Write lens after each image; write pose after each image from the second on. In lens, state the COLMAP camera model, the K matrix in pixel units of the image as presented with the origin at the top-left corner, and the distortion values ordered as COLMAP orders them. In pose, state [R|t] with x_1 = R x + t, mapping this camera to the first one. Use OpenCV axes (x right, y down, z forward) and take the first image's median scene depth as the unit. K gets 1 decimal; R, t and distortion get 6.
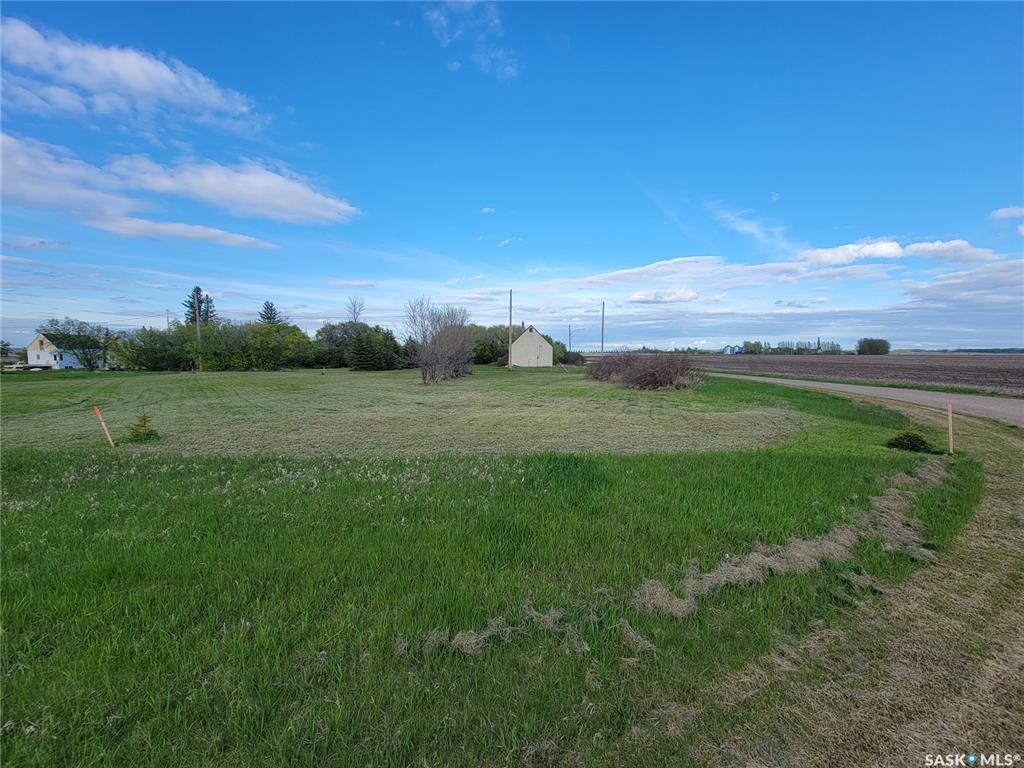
lens RADIAL K [[426.7, 0, 510.7], [0, 426.7, 381.4], [0, 0, 1]] dist [0.002157, -0.001477]
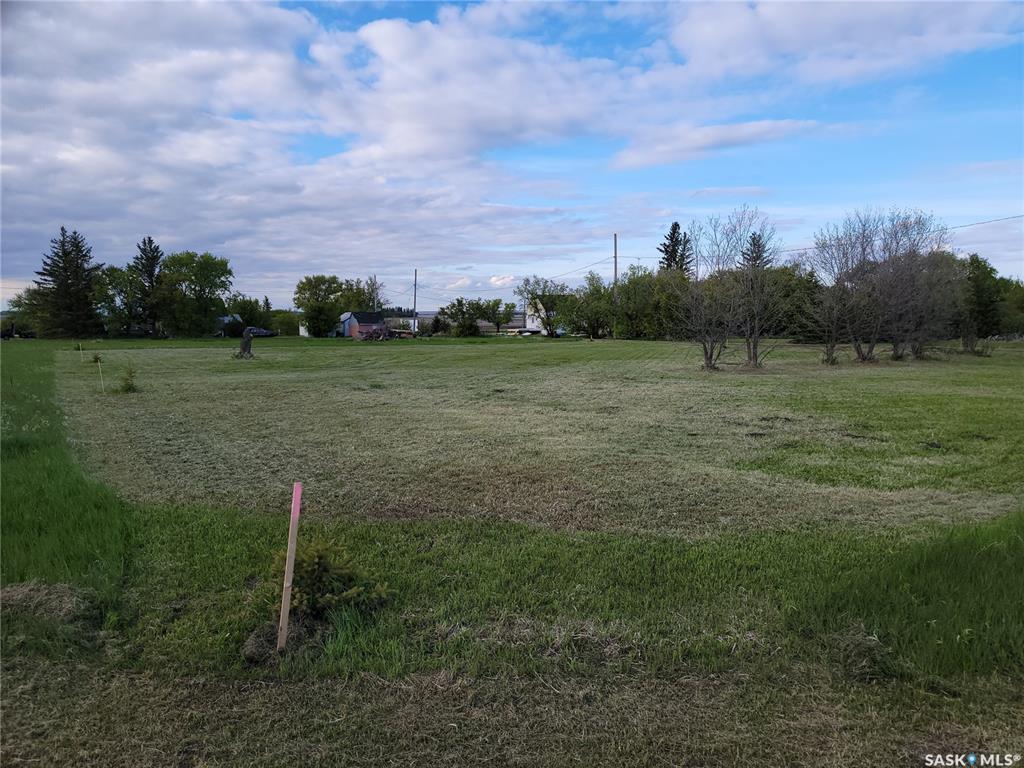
lens RADIAL K [[727.7, 0, 528.7], [0, 727.7, 398.5], [0, 0, 1]] dist [0.096792, -0.047671]
pose [[0.583344, 0.086327, -0.807625, 0.104783], [-0.045778, 0.996250, 0.073424, -0.003066], [0.810934, -0.005861, 0.585108, 0.048081]]
